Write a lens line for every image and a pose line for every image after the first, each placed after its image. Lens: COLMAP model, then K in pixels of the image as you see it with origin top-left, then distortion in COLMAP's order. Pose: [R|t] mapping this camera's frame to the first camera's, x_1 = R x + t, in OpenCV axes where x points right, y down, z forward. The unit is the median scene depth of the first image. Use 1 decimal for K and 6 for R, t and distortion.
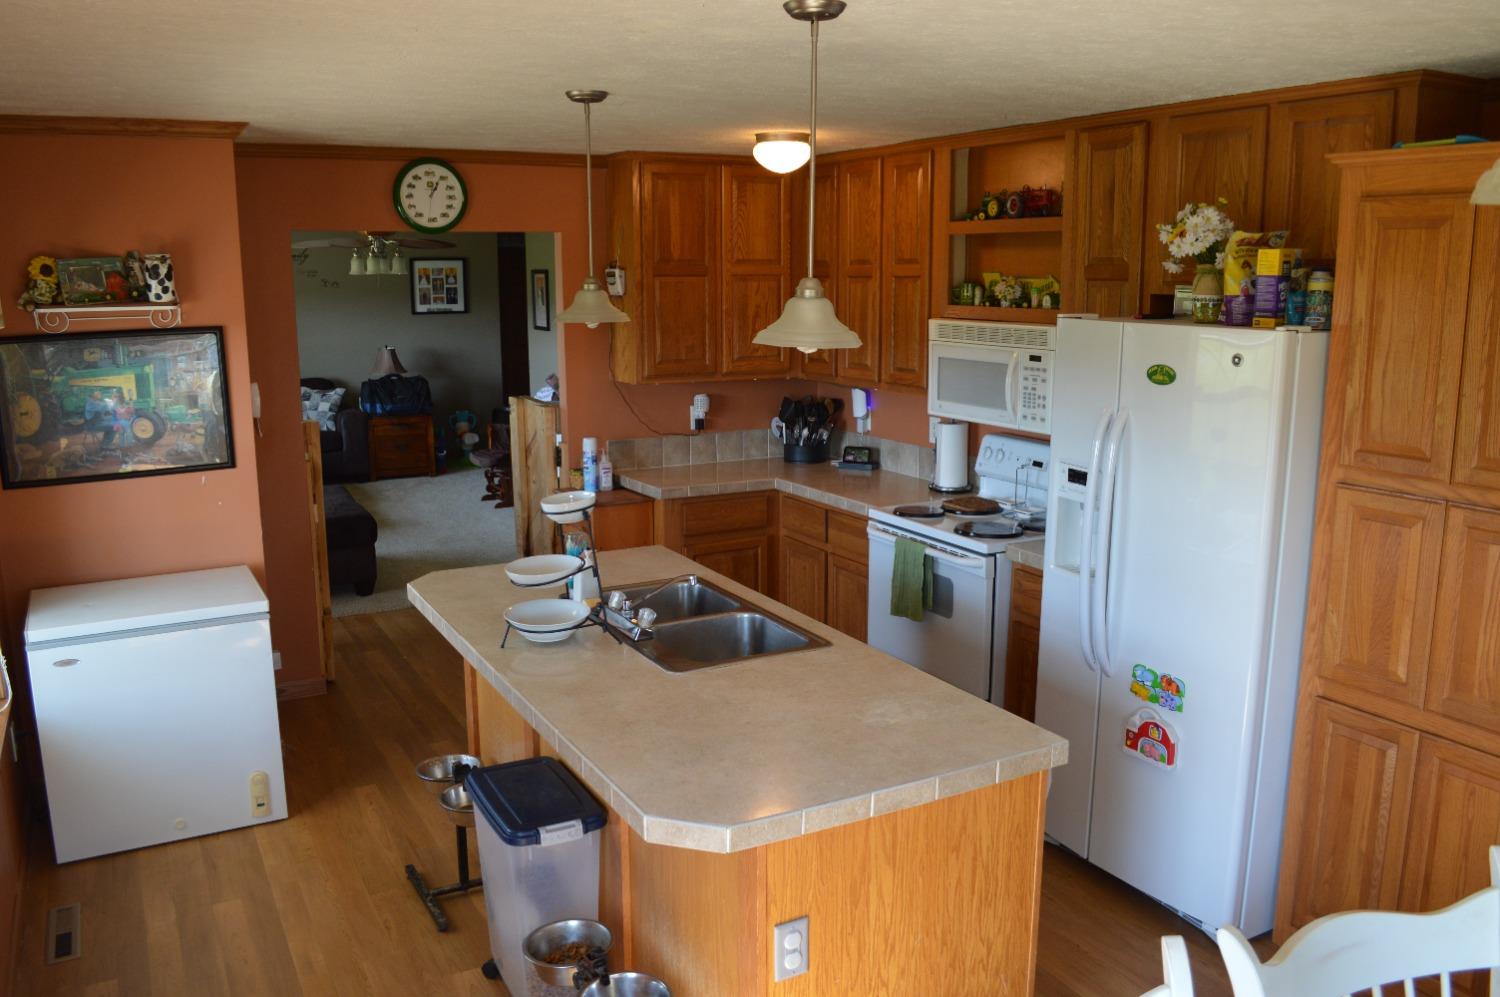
lens RADIAL K [[1212.6, 0, 762.8], [0, 1212.6, 503.0], [0, 0, 1]] dist [-0.078591, 0.006713]
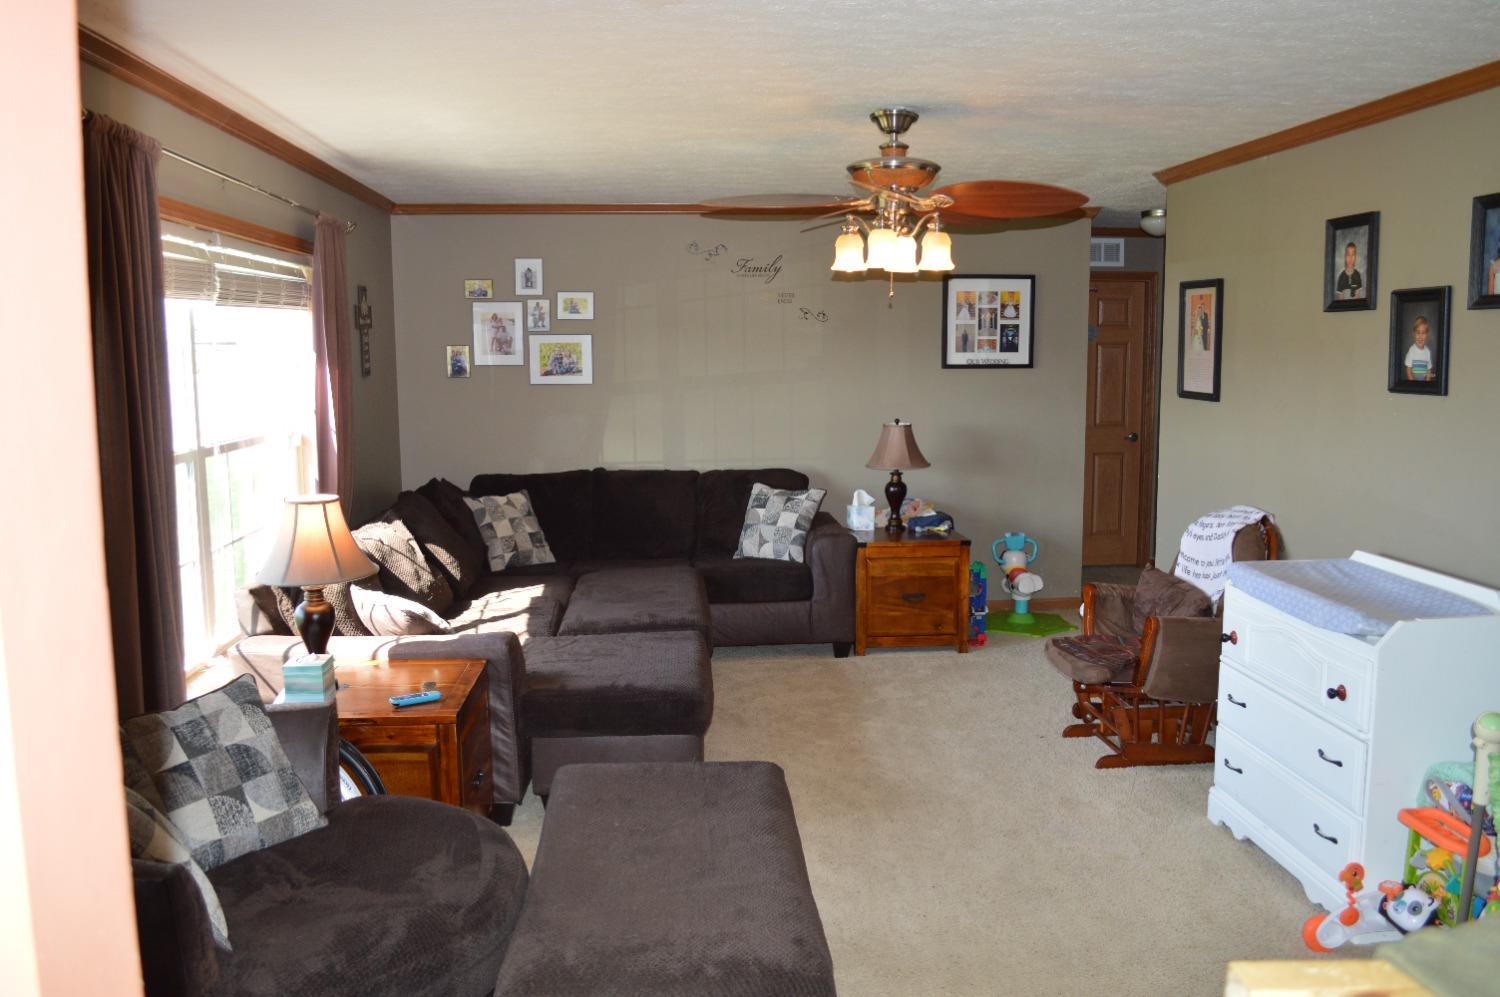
lens RADIAL K [[1212.6, 0, 749.0], [0, 1212.6, 504.3], [0, 0, 1]] dist [-0.078591, 0.006713]
pose [[0.914095, 0.052443, -0.402093, -0.145268], [-0.074507, 0.996441, -0.039417, -0.063139], [0.398595, 0.065990, 0.914750, 0.449947]]
